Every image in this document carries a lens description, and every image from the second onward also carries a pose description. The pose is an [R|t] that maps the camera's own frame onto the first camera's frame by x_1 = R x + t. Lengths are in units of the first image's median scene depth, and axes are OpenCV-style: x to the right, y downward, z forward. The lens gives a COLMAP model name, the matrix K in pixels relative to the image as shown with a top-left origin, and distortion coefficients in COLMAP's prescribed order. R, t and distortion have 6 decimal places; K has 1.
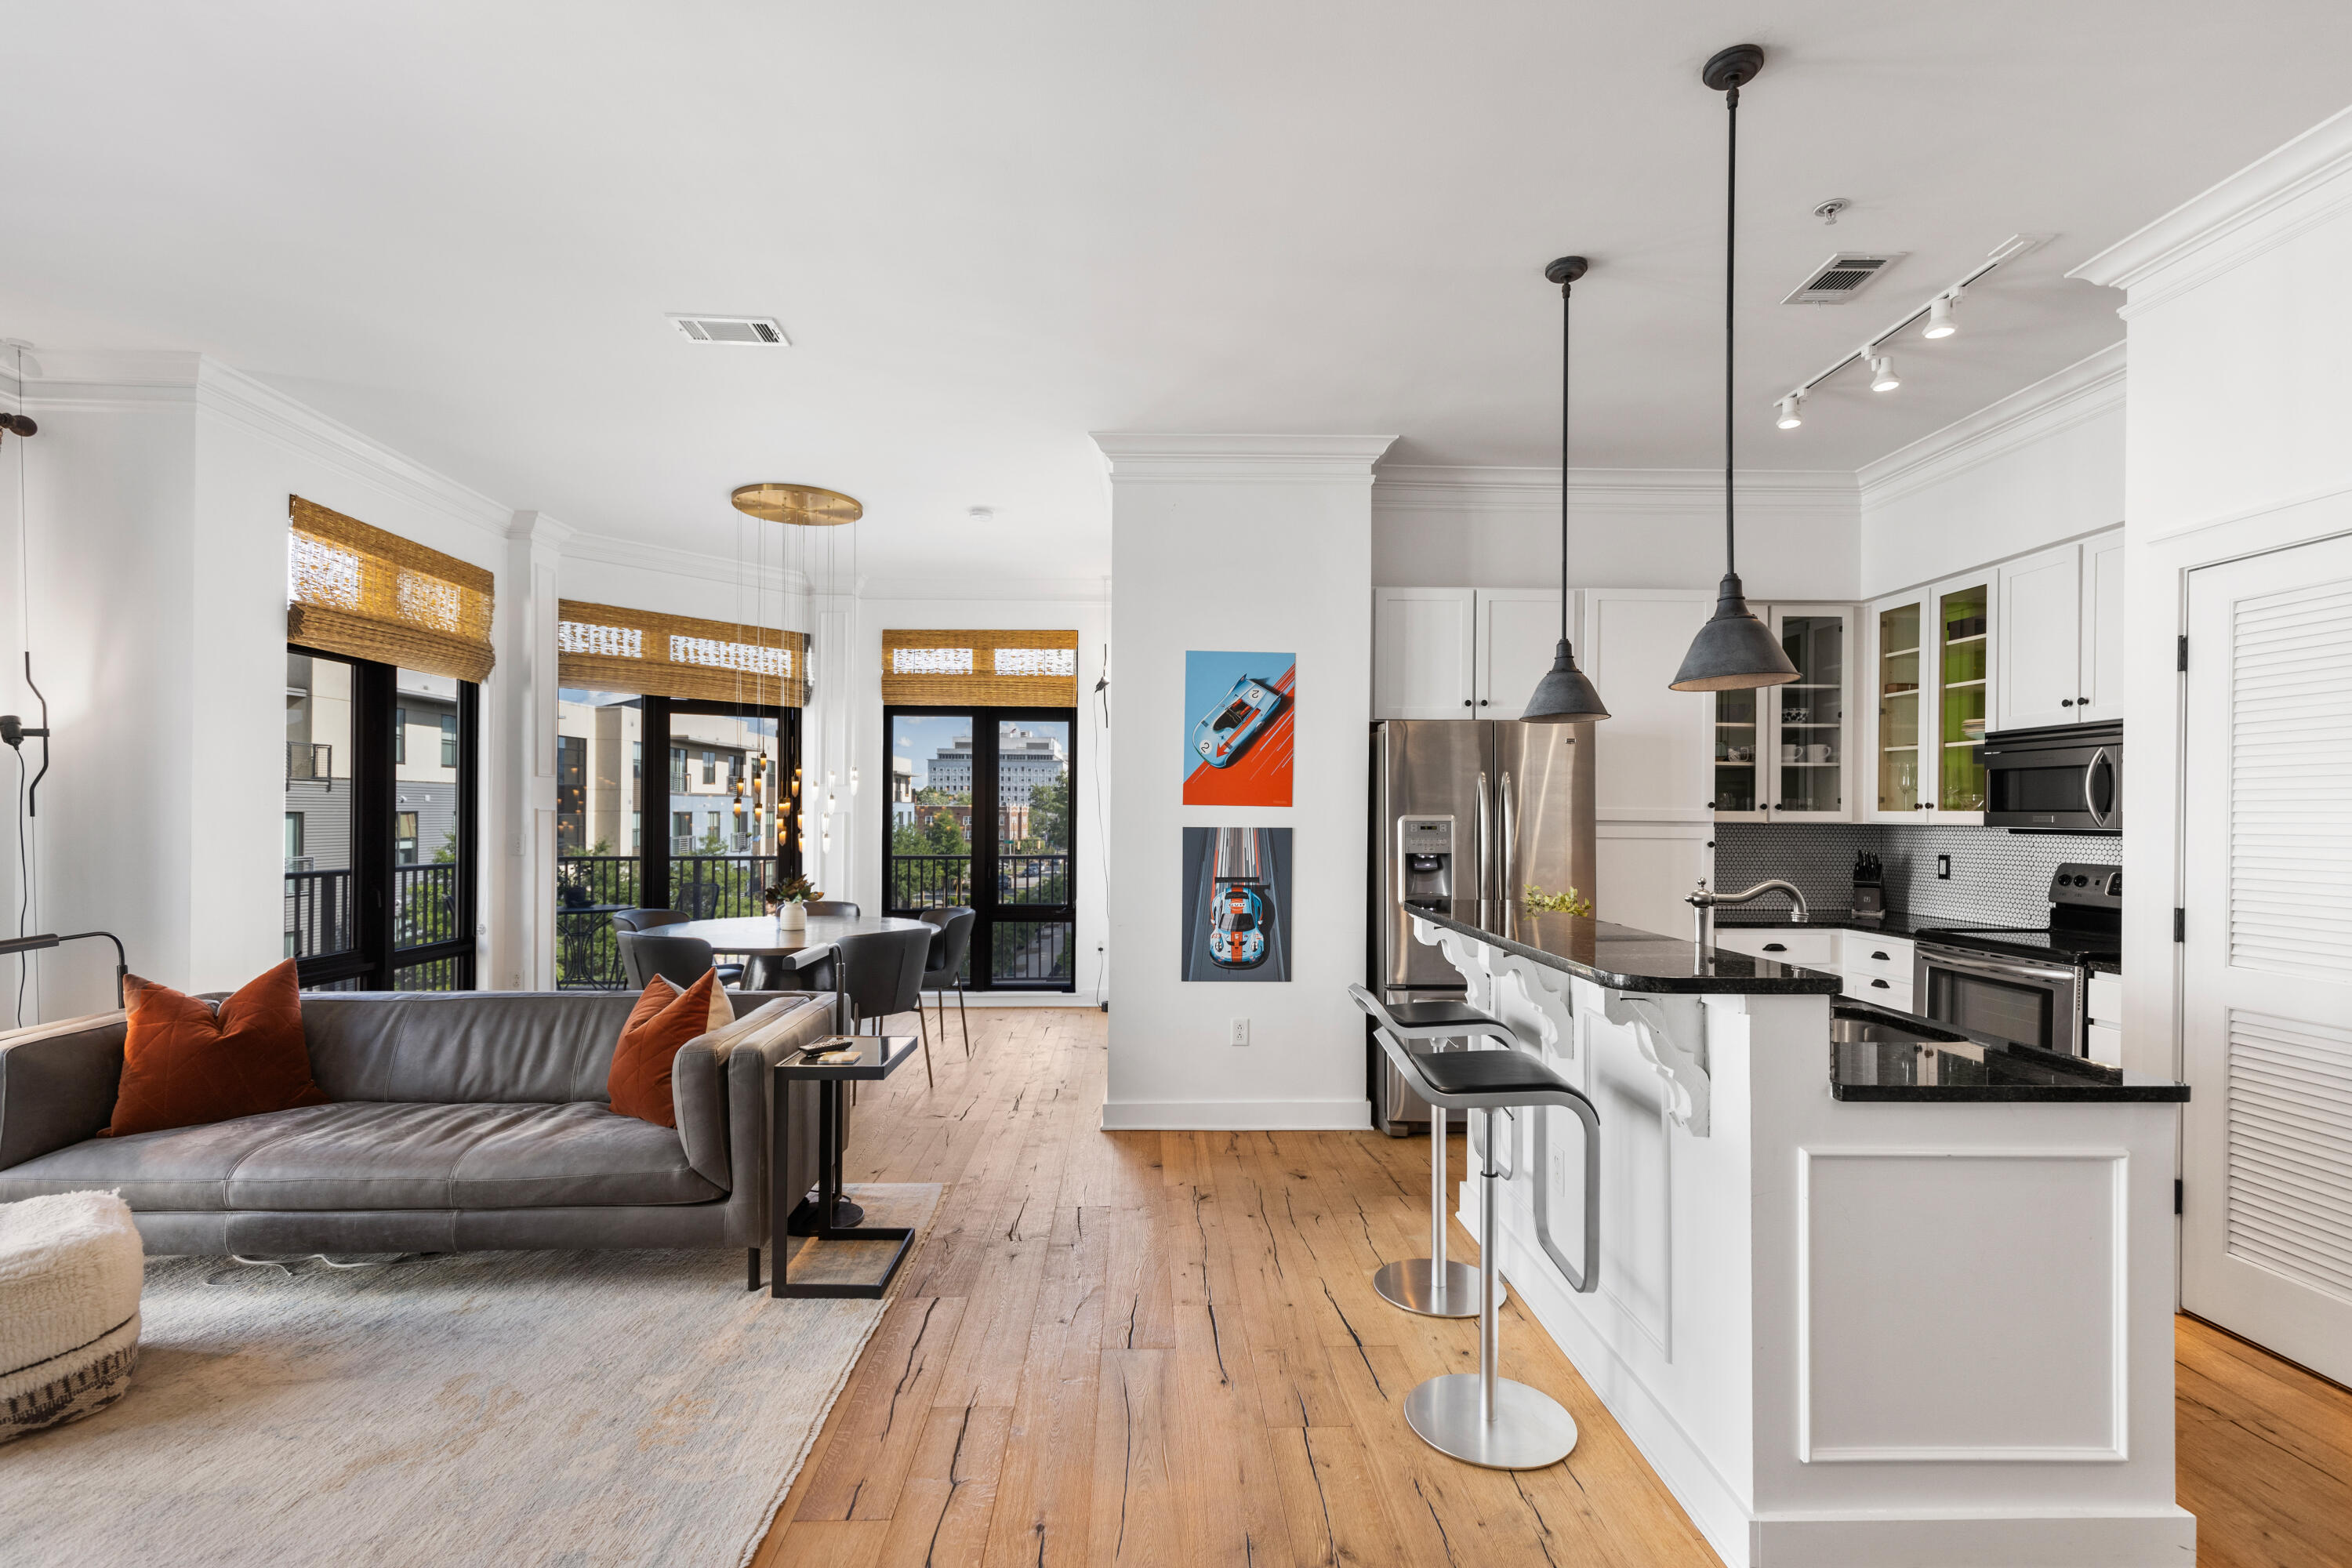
lens RADIAL K [[1068.0, 0, 1174.0], [0, 1068.0, 815.2], [0, 0, 1]] dist [0.009845, -0.000746]
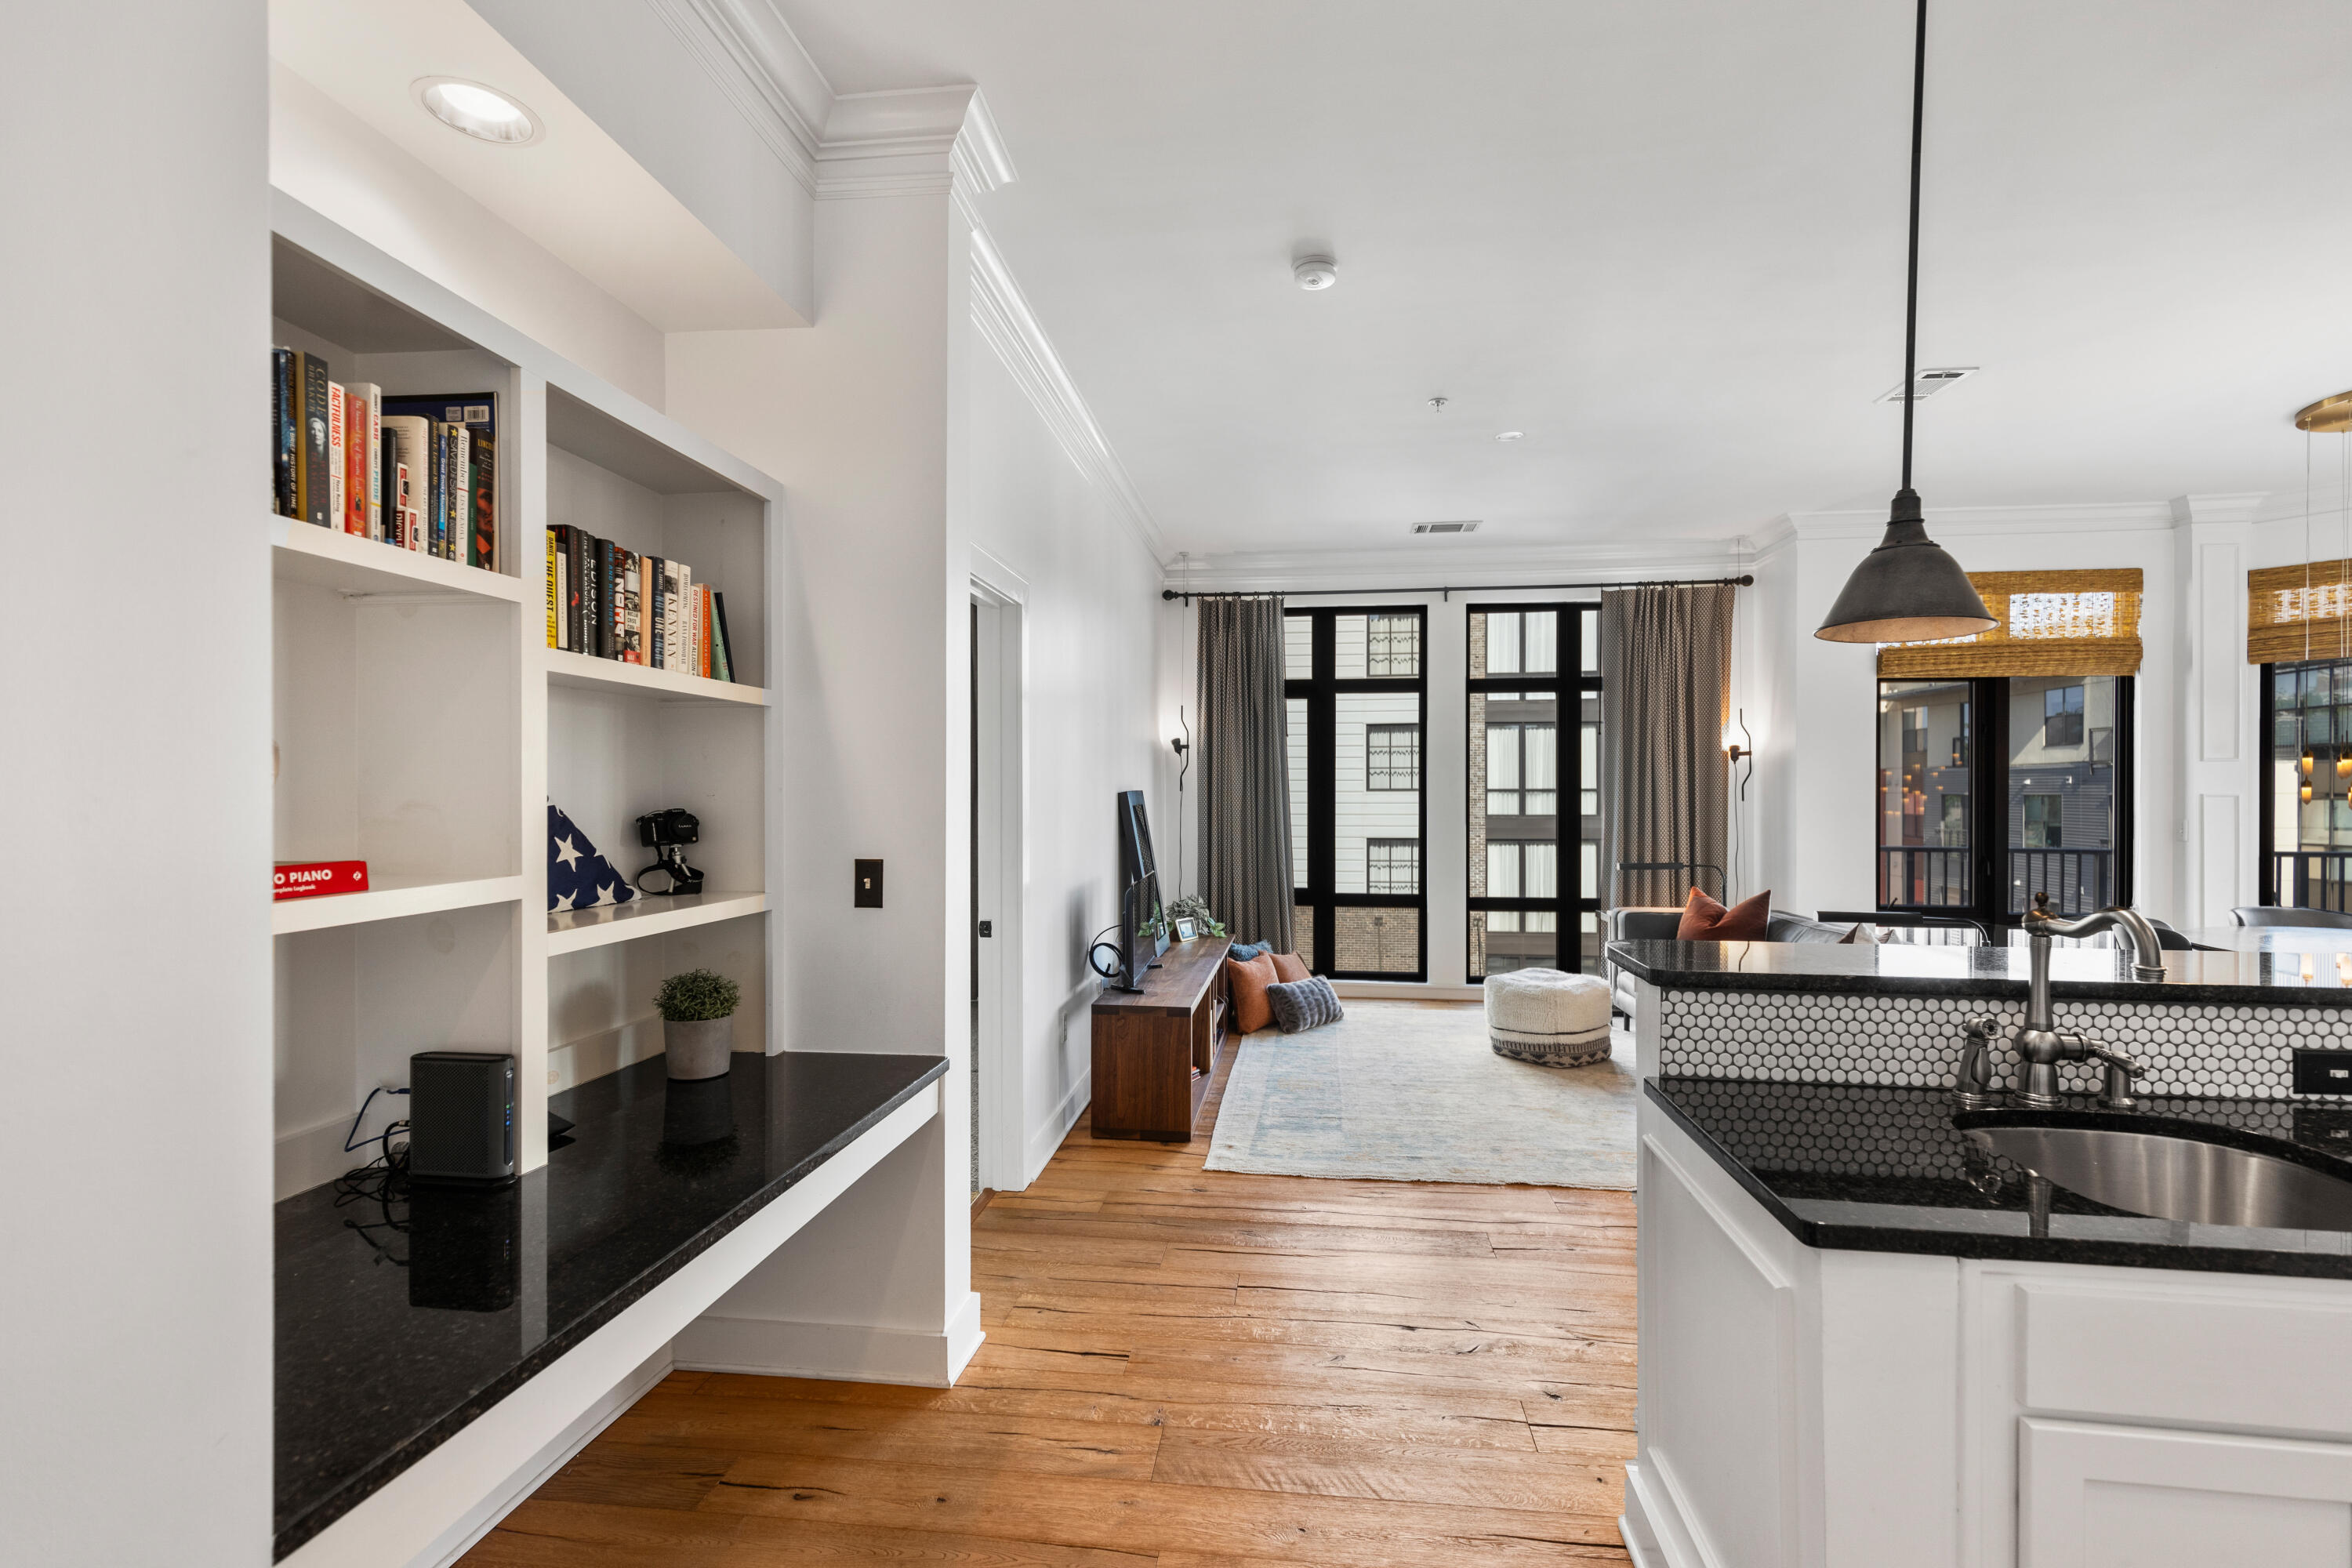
lens RADIAL K [[1061.0, 0, 1169.2], [0, 1061.0, 795.9], [0, 0, 1]] dist [0.003425, -0.000114]
pose [[-0.167237, -0.003021, -0.985912, 0.672734], [-0.001840, 0.999995, -0.002753, -0.000362], [0.985915, 0.001354, -0.167242, 0.297150]]
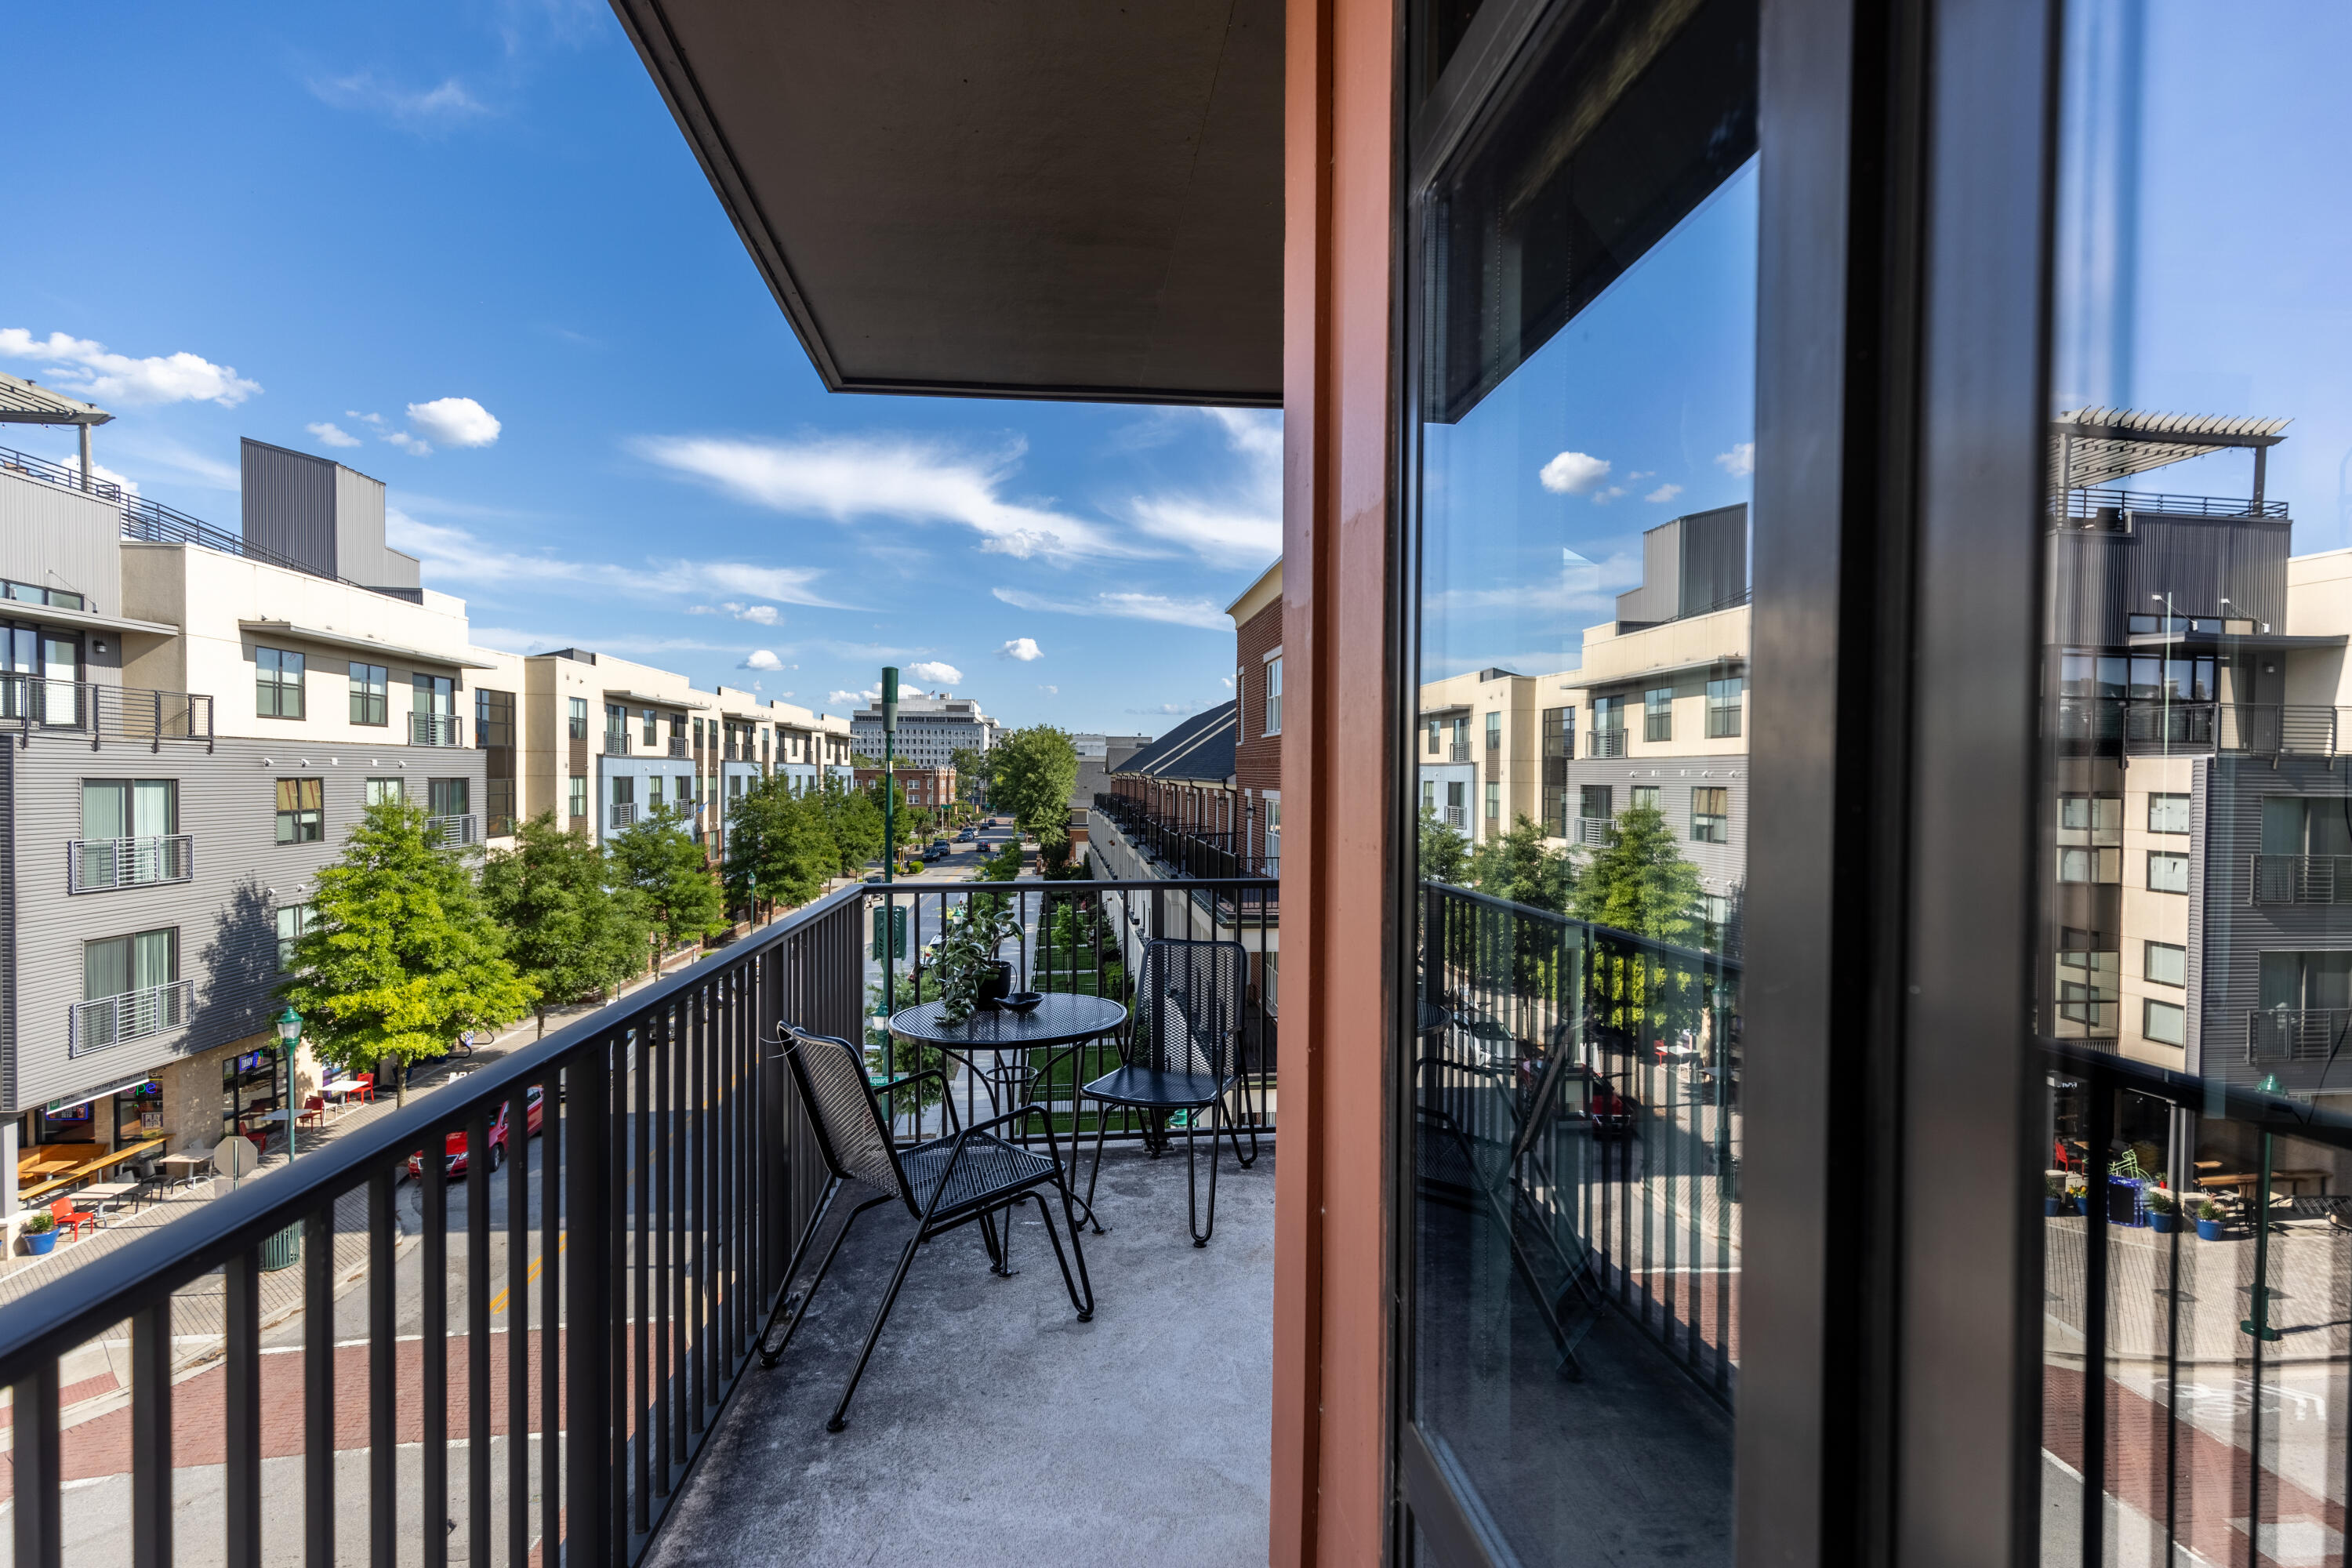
lens RADIAL K [[1056.2, 0, 1189.4], [0, 1056.2, 795.8], [0, 0, 1]] dist [0.003232, -0.000186]
pose [[0.995230, -0.003871, 0.097484, -0.947338], [0.002245, 0.999857, 0.016784, -0.012106], [-0.097535, -0.016485, 0.995096, 0.976260]]
